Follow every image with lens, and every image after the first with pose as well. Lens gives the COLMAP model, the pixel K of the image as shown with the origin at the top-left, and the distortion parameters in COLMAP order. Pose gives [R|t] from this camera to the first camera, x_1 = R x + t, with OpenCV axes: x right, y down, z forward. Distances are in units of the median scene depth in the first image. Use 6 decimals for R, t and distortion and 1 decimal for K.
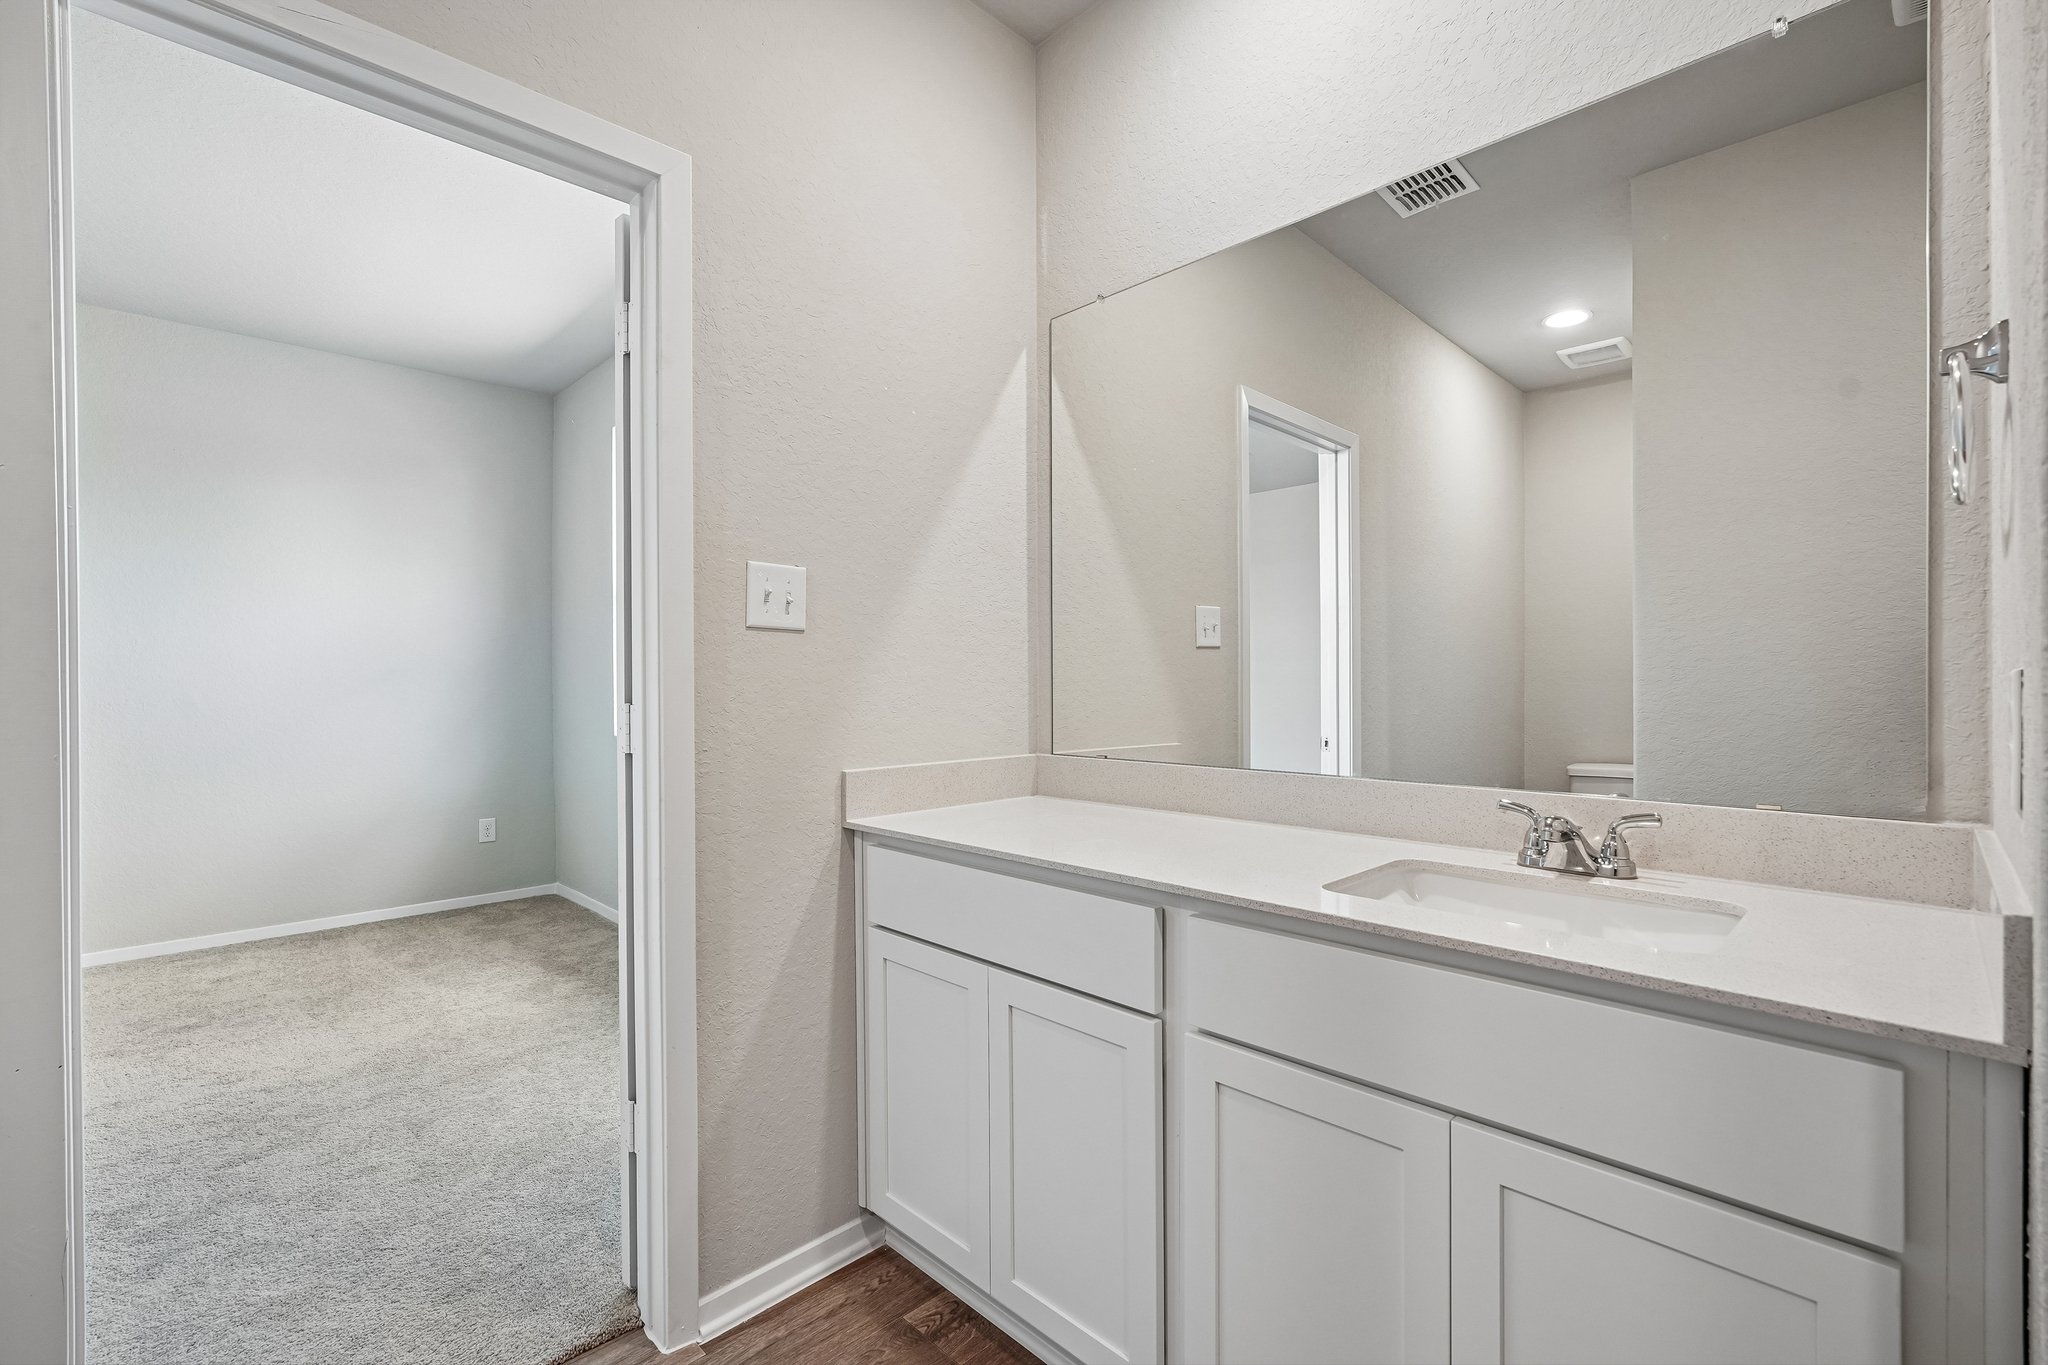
lens RADIAL K [[903.4, 0, 1022.3], [0, 903.4, 682.0], [0, 0, 1]] dist [-0.014341, 0.006702]
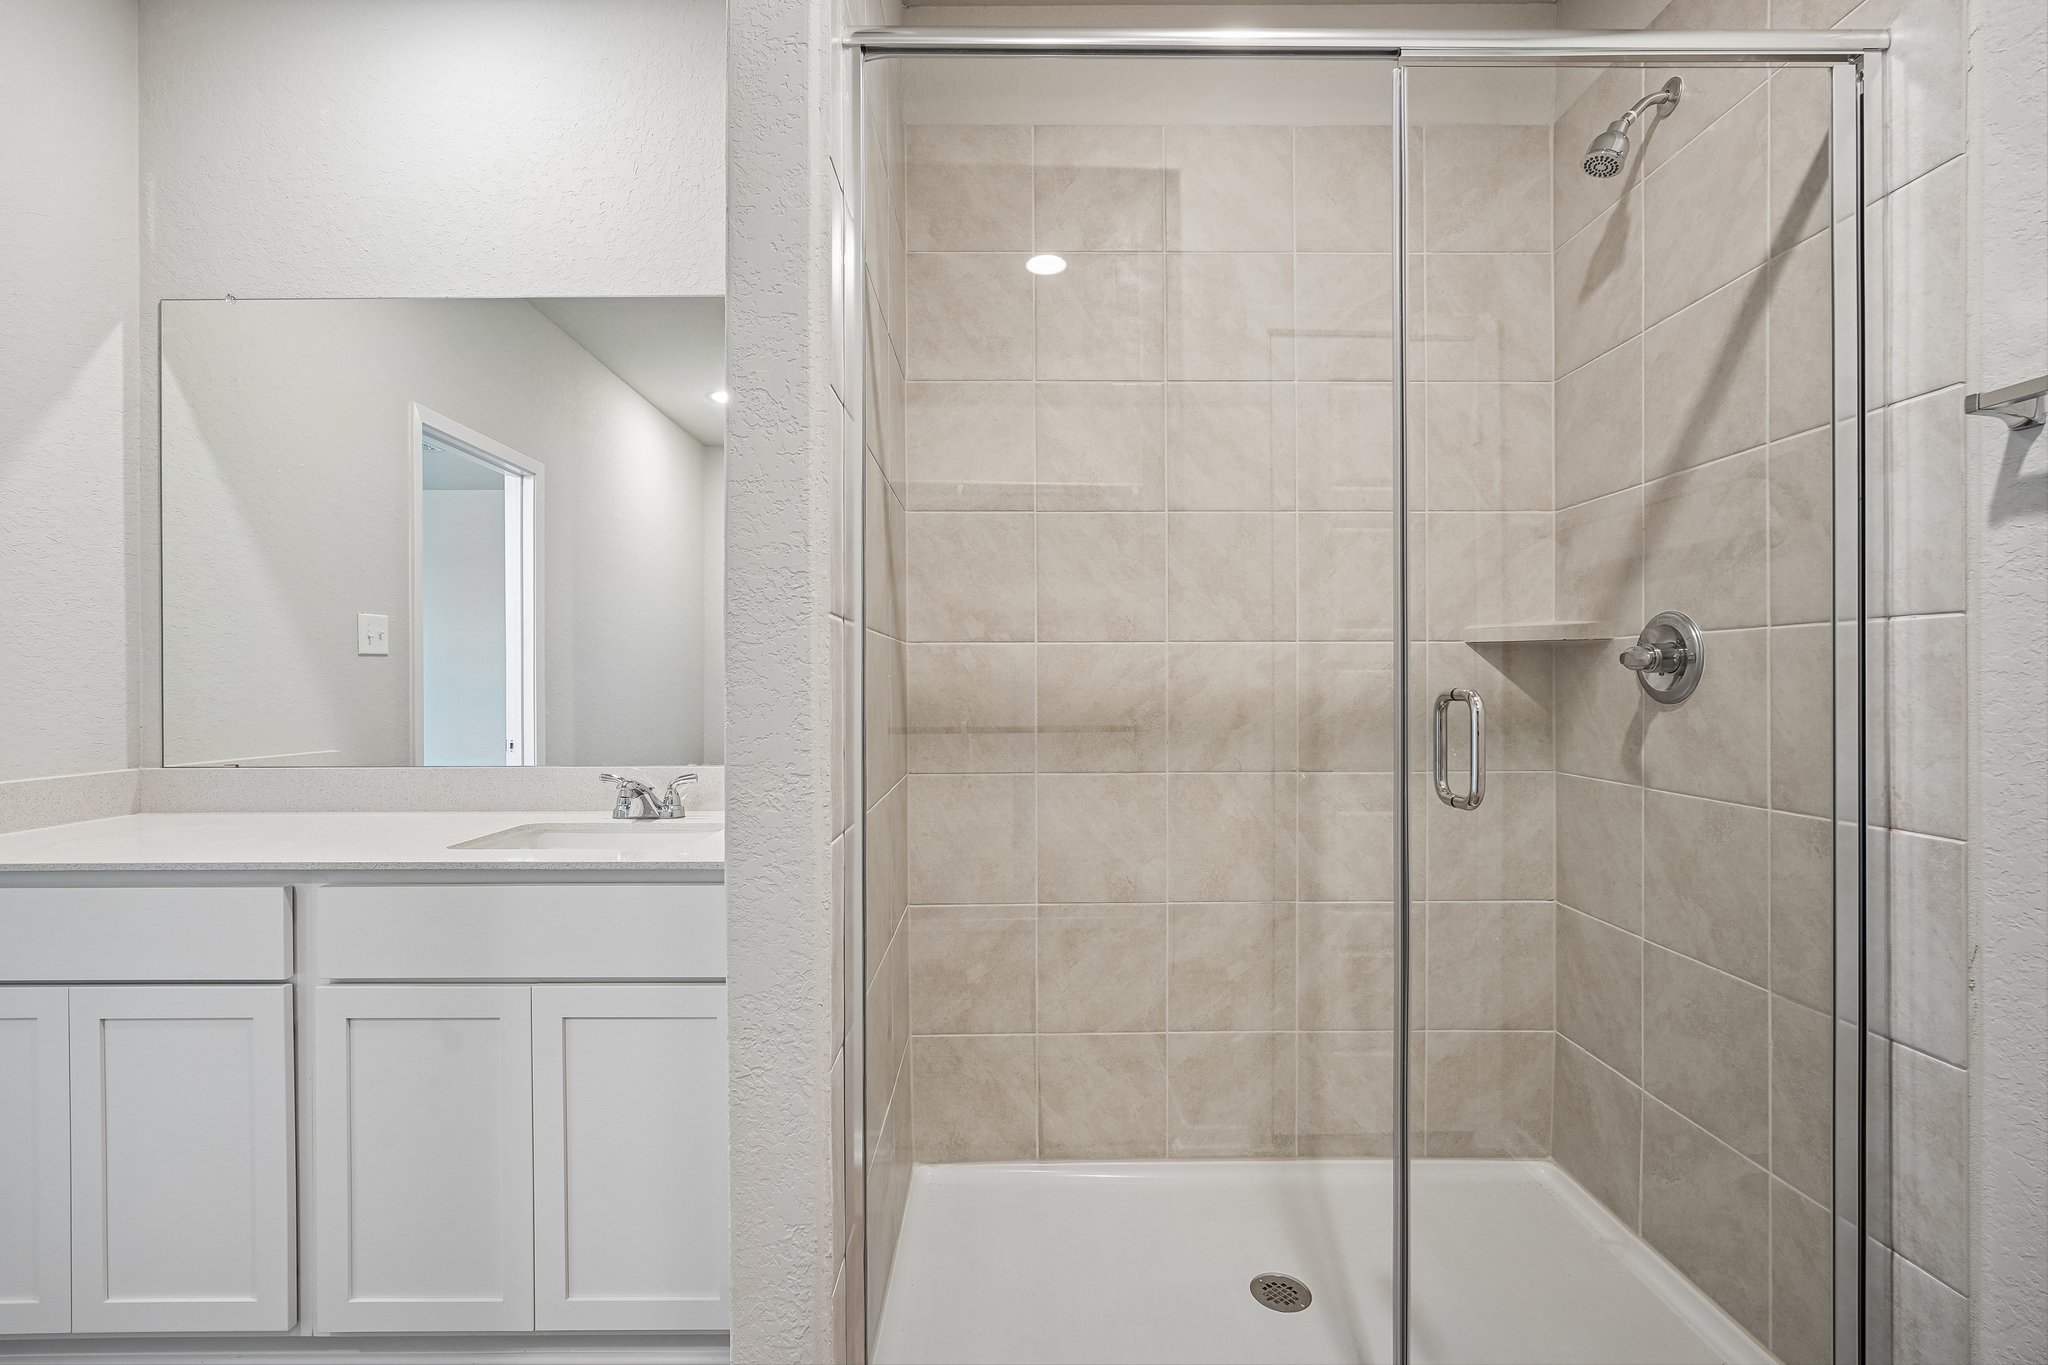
lens RADIAL K [[903.4, 0, 1017.6], [0, 903.4, 682.8], [0, 0, 1]] dist [-0.014341, 0.006702]
pose [[0.701009, 0.000656, 0.713152, -0.007891], [0.002560, 0.999991, -0.003437, -0.001747], [-0.713147, 0.004235, 0.701001, -0.276929]]
